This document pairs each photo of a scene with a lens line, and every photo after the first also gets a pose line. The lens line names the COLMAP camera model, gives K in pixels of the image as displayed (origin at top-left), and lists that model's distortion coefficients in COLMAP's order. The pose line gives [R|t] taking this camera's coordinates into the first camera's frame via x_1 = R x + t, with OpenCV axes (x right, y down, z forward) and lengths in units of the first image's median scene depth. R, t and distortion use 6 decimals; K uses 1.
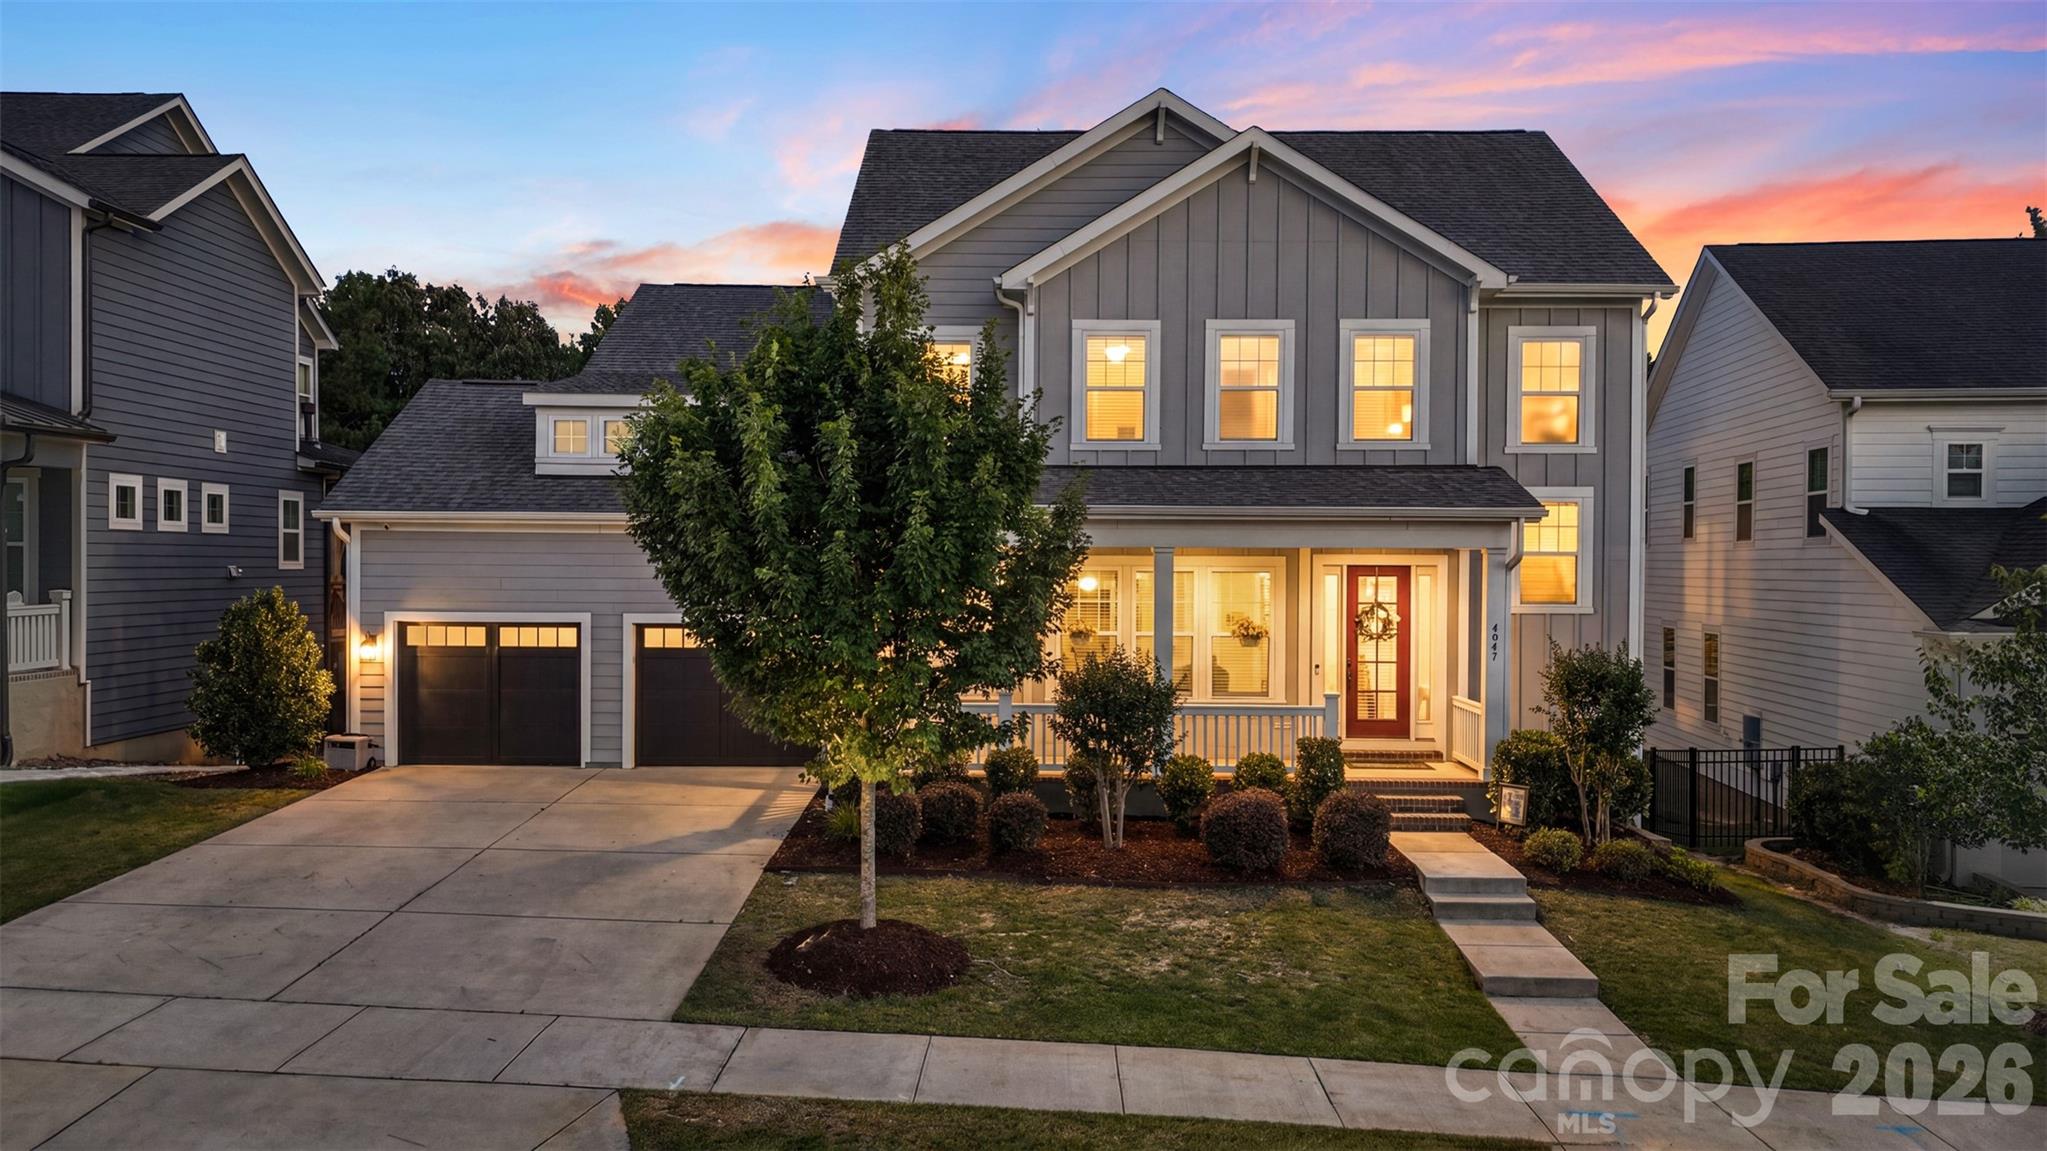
lens RADIAL K [[1503.8, 0, 1012.3], [0, 1503.8, 584.0], [0, 0, 1]] dist [0.097991, -0.124922]
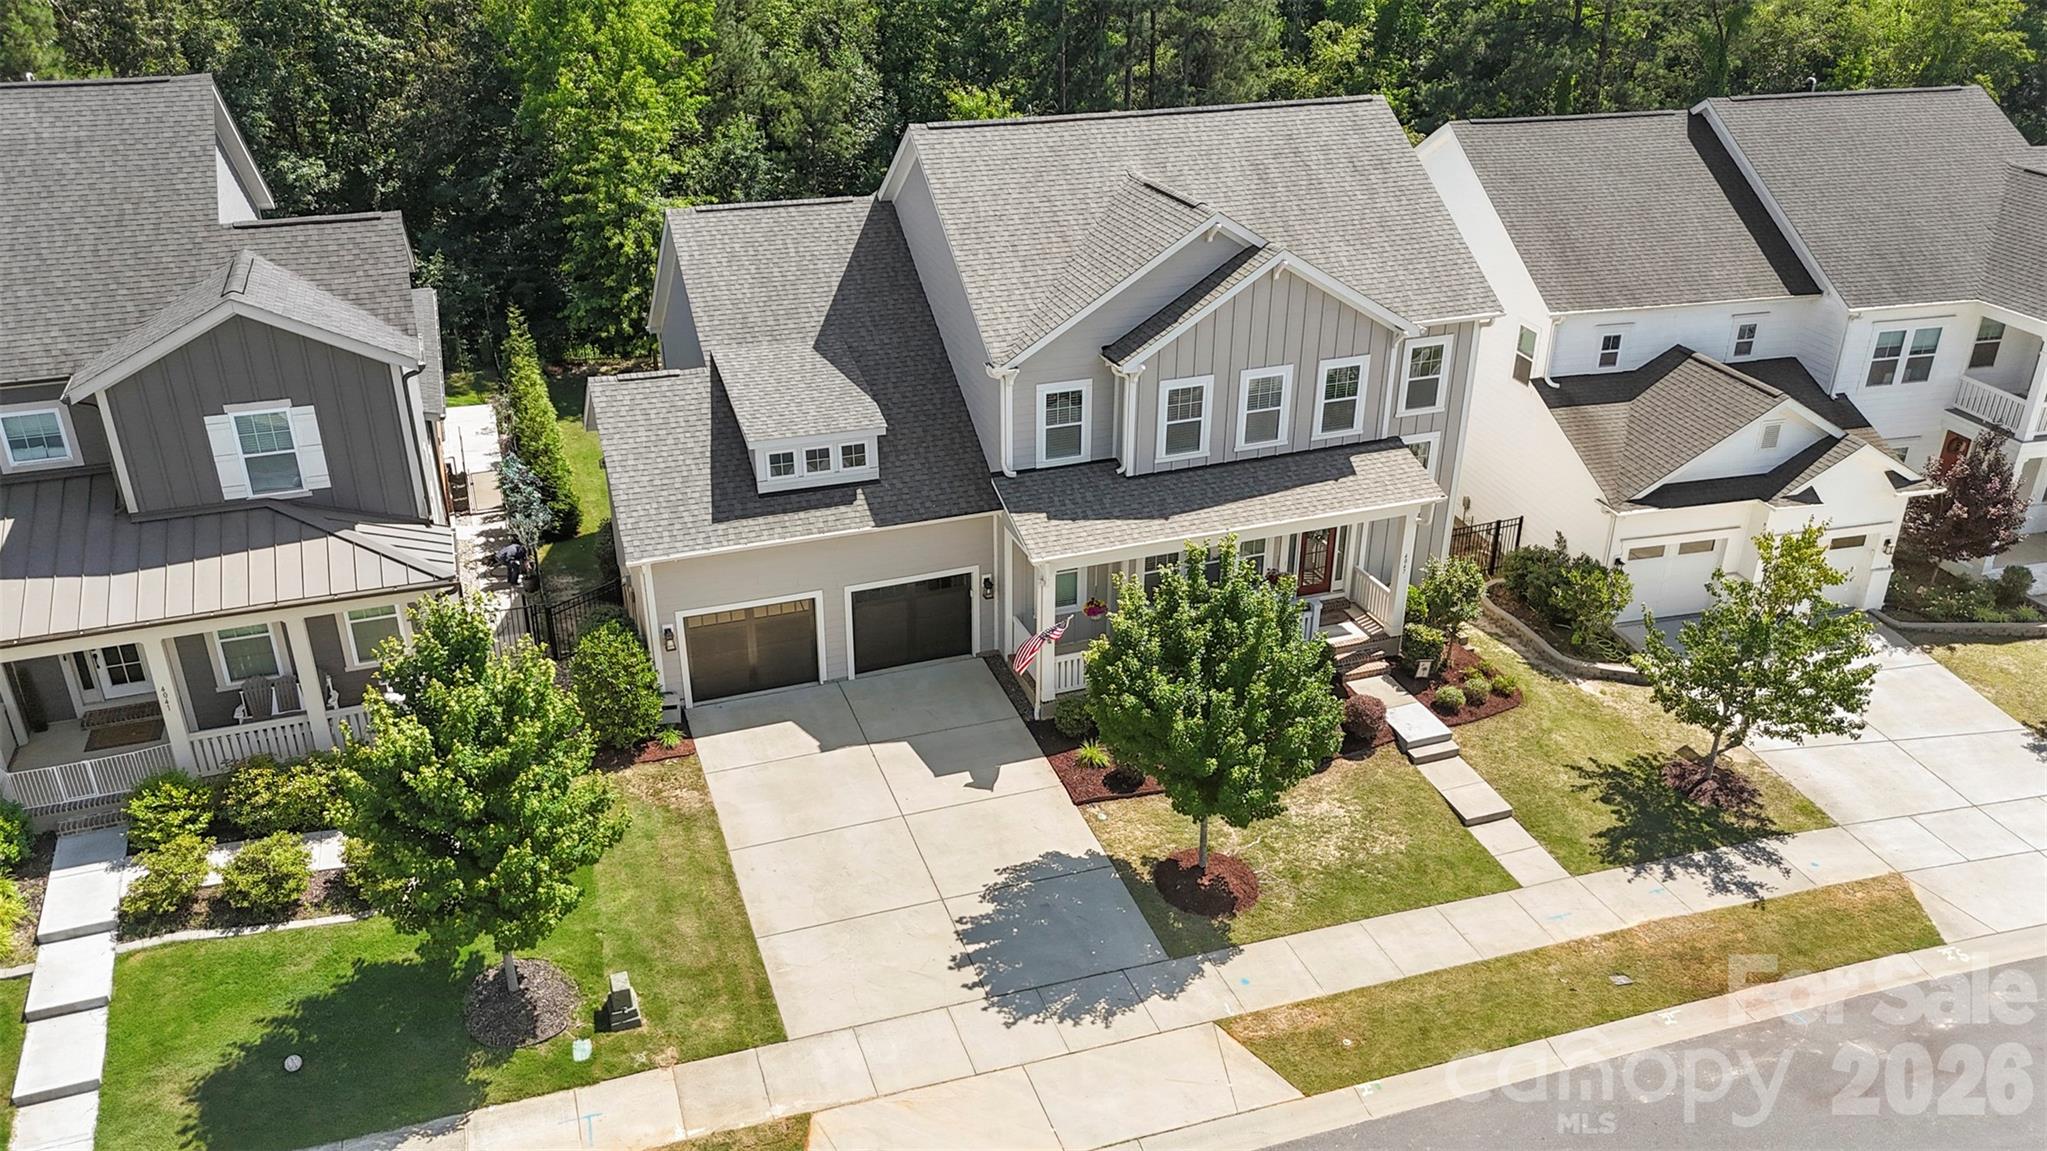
lens RADIAL K [[1503.8, 0, 1012.3], [0, 1503.8, 584.0], [0, 0, 1]] dist [0.097991, -0.124922]
pose [[0.936143, -0.164288, 0.310878, -0.595127], [0.011953, 0.898492, 0.438827, -0.653473], [-0.351415, -0.407089, 0.843081, -0.277797]]
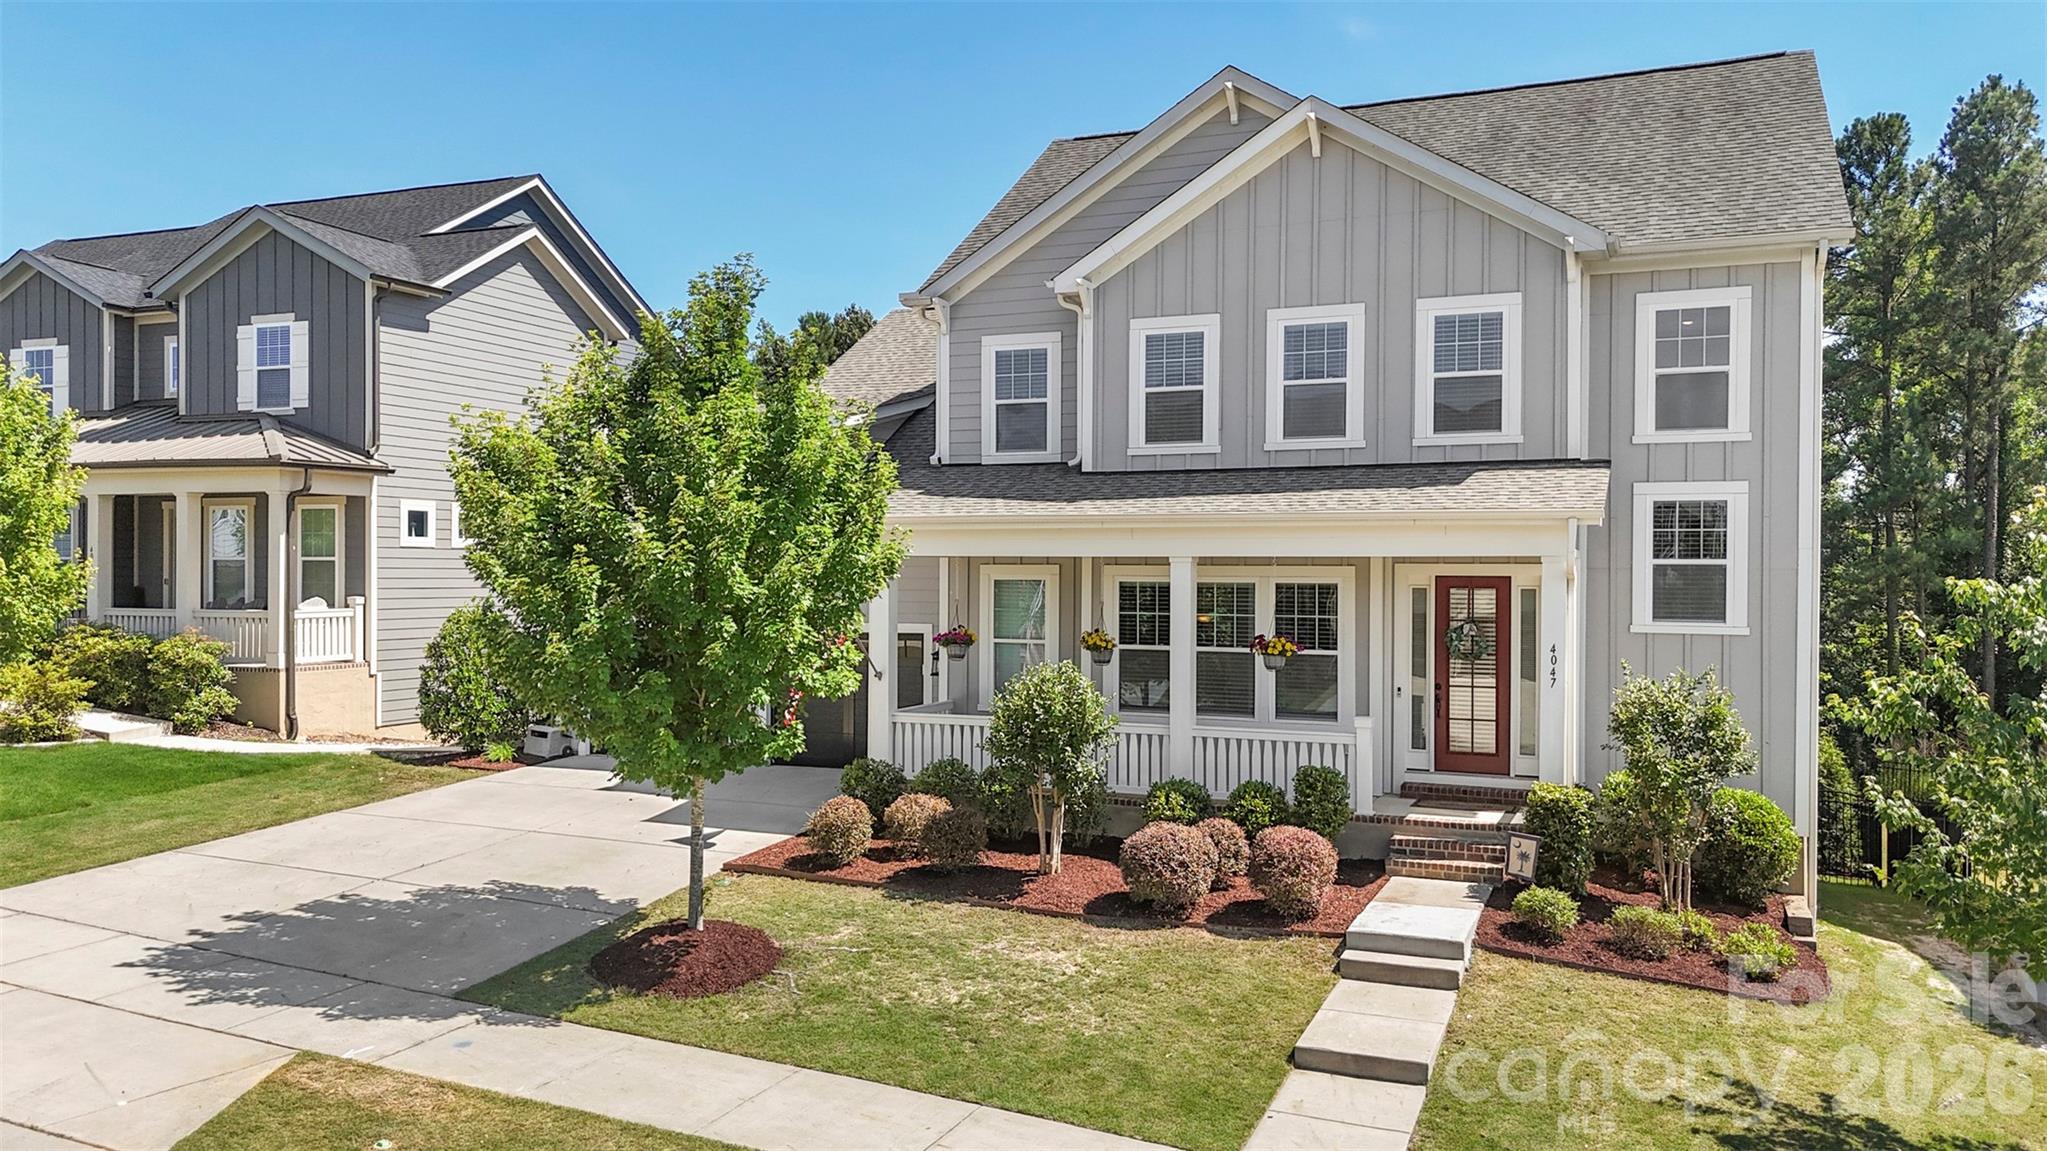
lens RADIAL K [[1503.8, 0, 1012.3], [0, 1503.8, 584.0], [0, 0, 1]] dist [0.097991, -0.124922]
pose [[0.925607, 0.001952, -0.378482, 0.335491], [-0.004196, 0.999978, -0.005104, -0.002236], [0.378463, 0.006312, 0.925595, 0.085637]]
